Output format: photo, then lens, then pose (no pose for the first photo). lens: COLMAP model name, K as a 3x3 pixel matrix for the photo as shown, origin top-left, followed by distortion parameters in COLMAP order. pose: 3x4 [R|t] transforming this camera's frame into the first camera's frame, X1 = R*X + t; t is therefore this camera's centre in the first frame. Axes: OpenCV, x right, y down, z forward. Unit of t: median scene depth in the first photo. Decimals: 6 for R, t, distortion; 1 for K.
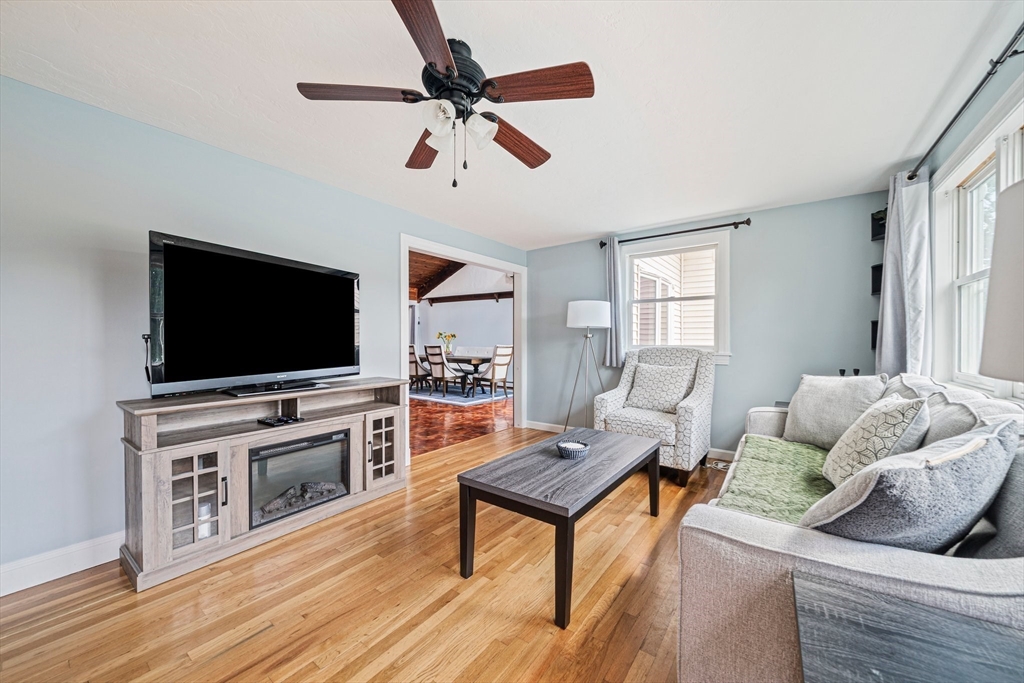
lens RADIAL K [[377.4, 0, 512.6], [0, 377.4, 341.0], [0, 0, 1]] dist [-0.002707, -0.000185]
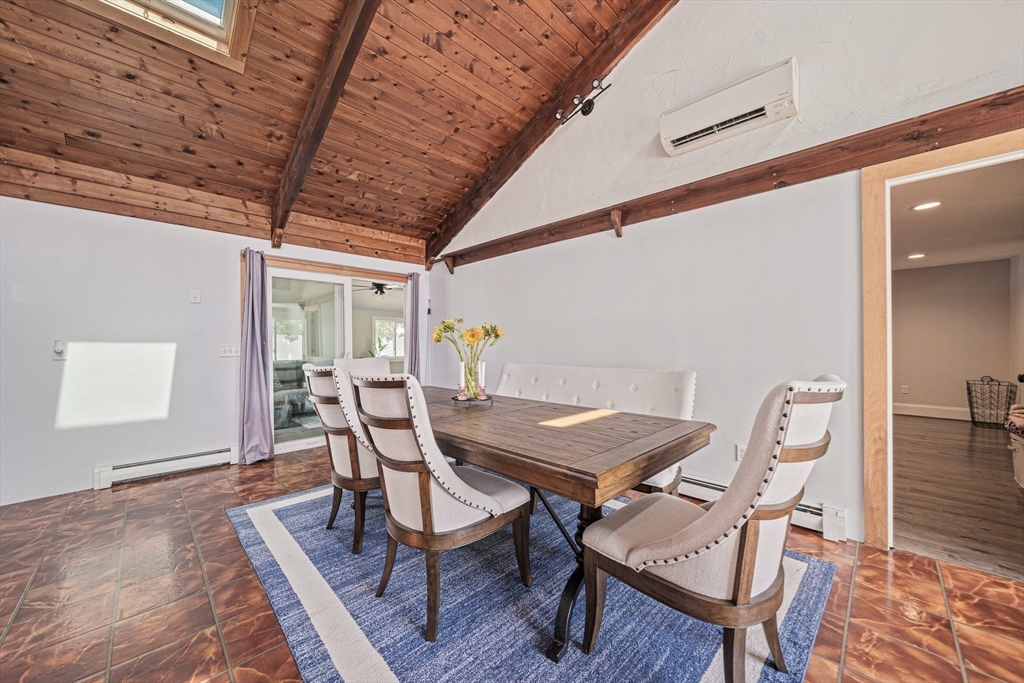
lens RADIAL K [[377.4, 0, 511.6], [0, 377.4, 345.2], [0, 0, 1]] dist [-0.002707, -0.000185]
pose [[0.987922, -0.010873, -0.154568, -0.085426], [0.009650, 0.999916, -0.008660, -0.000879], [0.154649, 0.007064, 0.987944, 0.638793]]
